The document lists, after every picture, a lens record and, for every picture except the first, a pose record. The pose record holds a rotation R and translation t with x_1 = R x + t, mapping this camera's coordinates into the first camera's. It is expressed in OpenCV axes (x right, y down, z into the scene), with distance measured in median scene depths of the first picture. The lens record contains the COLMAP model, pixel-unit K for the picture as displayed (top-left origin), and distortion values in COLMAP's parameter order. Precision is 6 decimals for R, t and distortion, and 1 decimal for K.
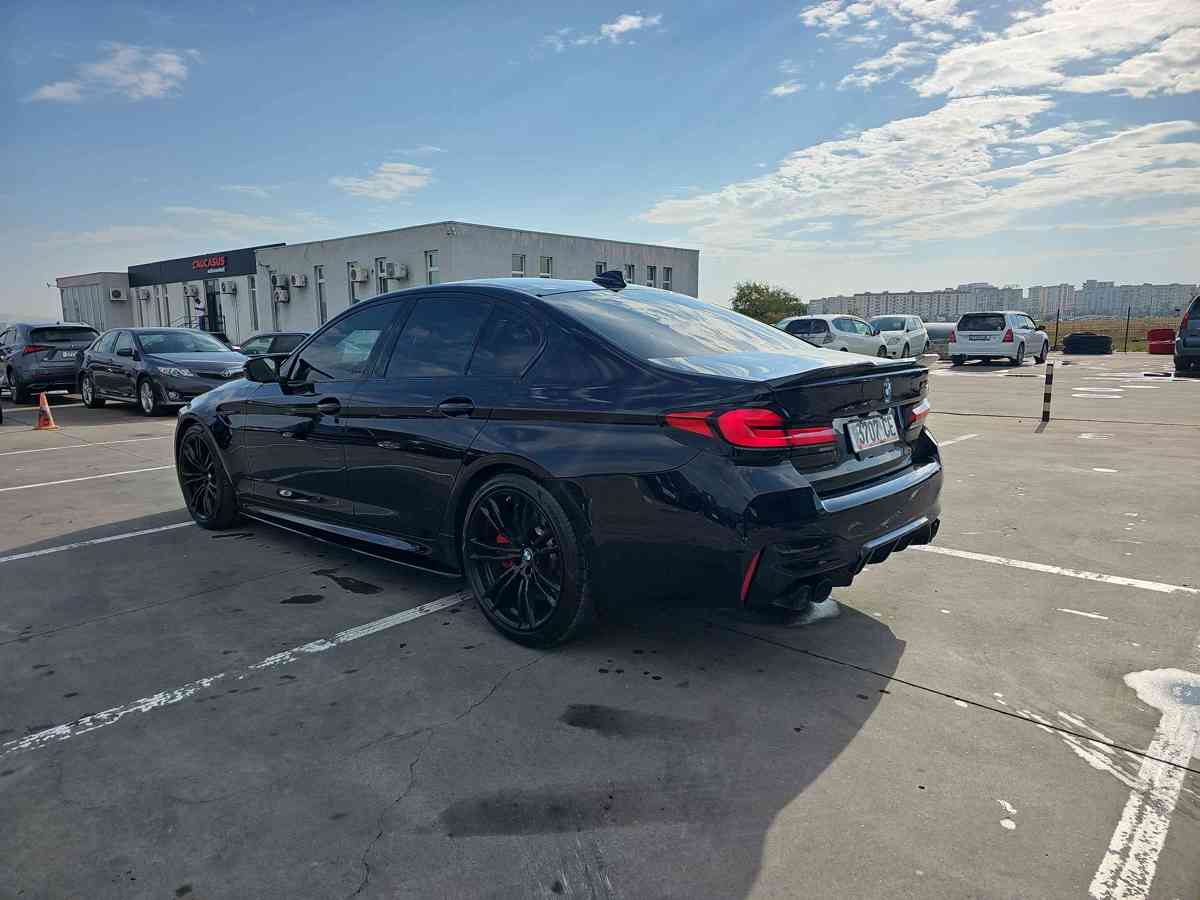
lens RADIAL K [[780.1, 0, 582.4], [0, 780.1, 444.7], [0, 0, 1]] dist [0.060592, -0.058998]
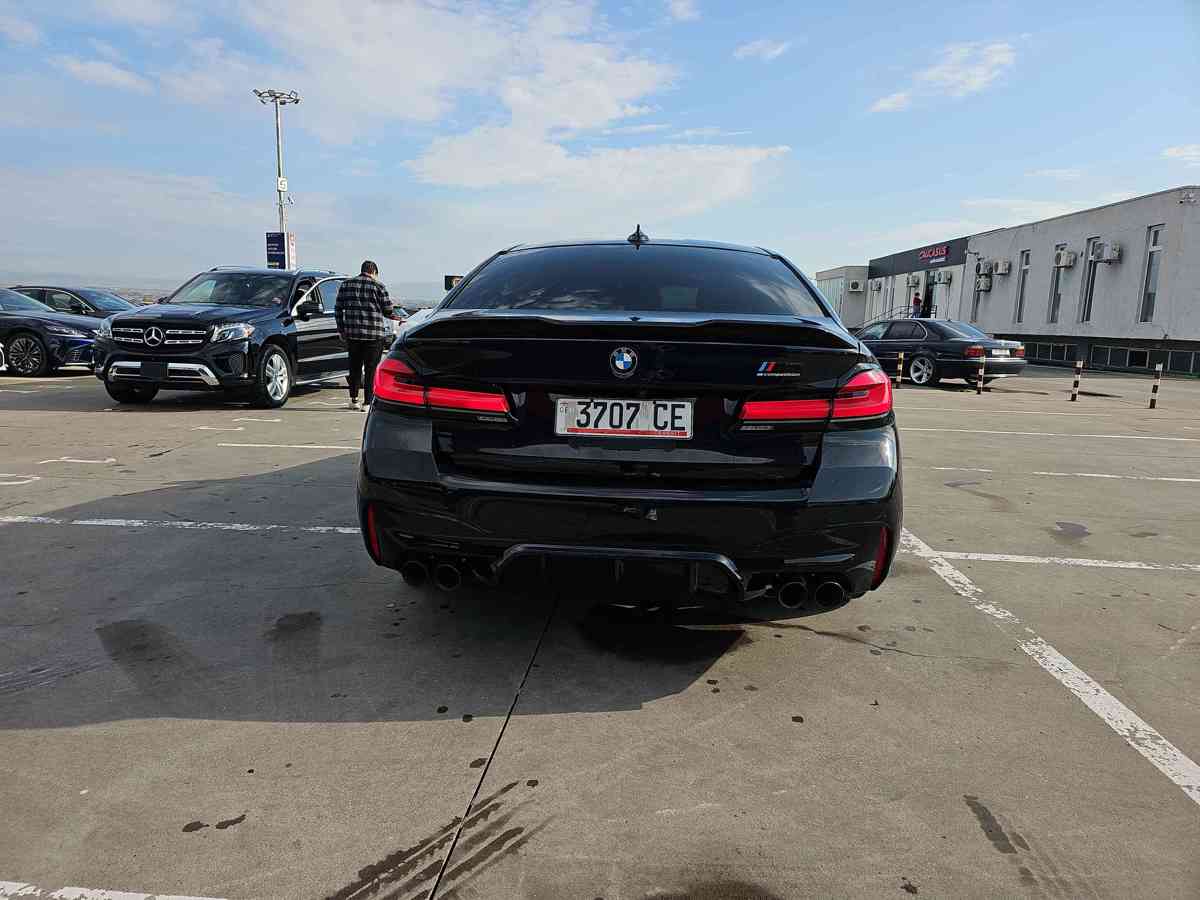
lens RADIAL K [[783.2, 0, 593.8], [0, 783.2, 451.5], [0, 0, 1]] dist [0.070583, -0.065310]
pose [[0.625825, 0.160494, -0.763272, 0.894243], [-0.148535, 0.985215, 0.085374, -0.042431], [0.765689, 0.059944, 0.640411, 0.475435]]
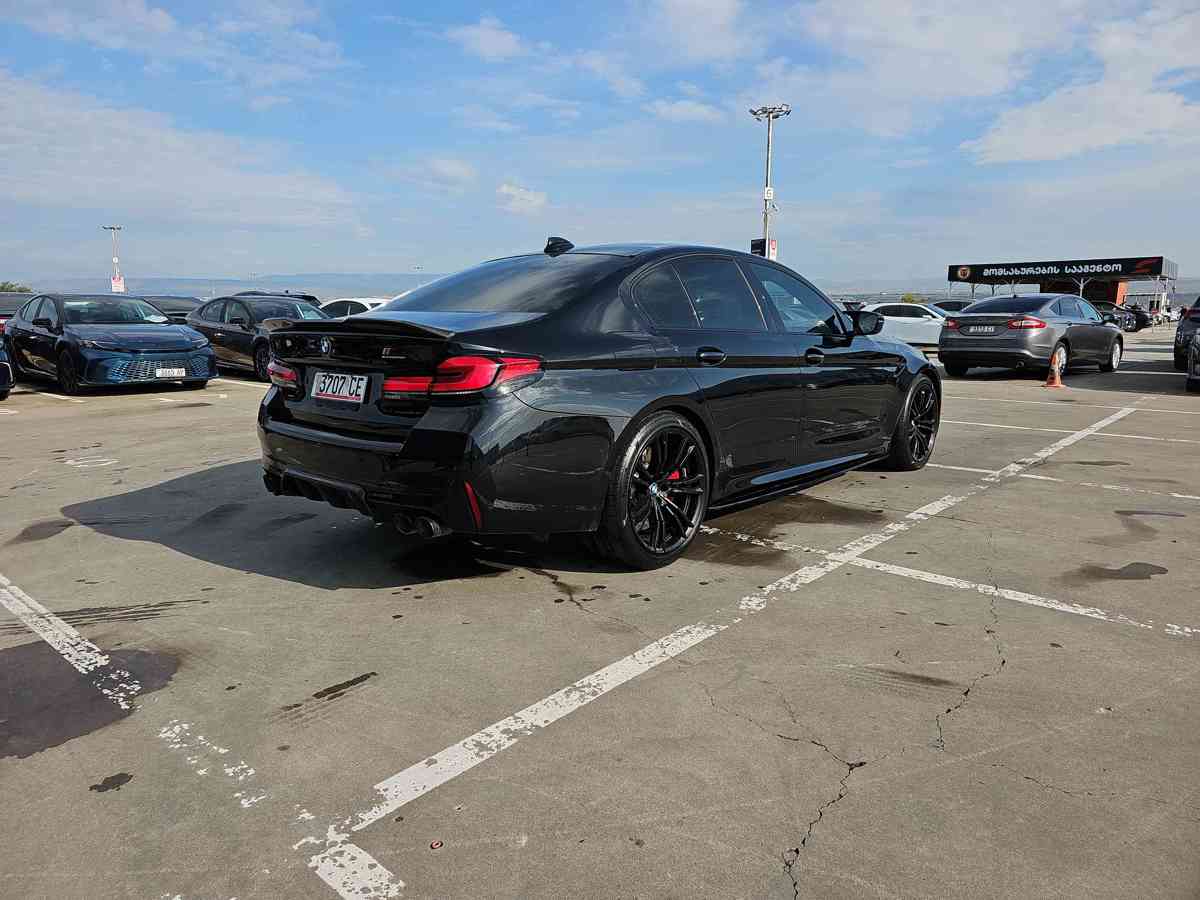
lens RADIAL K [[783.2, 0, 593.8], [0, 783.2, 451.5], [0, 0, 1]] dist [0.070583, -0.065310]
pose [[0.031766, 0.191993, -0.980882, 1.402450], [-0.142416, 0.972233, 0.185688, -0.173282], [0.989297, 0.133794, 0.058227, 1.240943]]
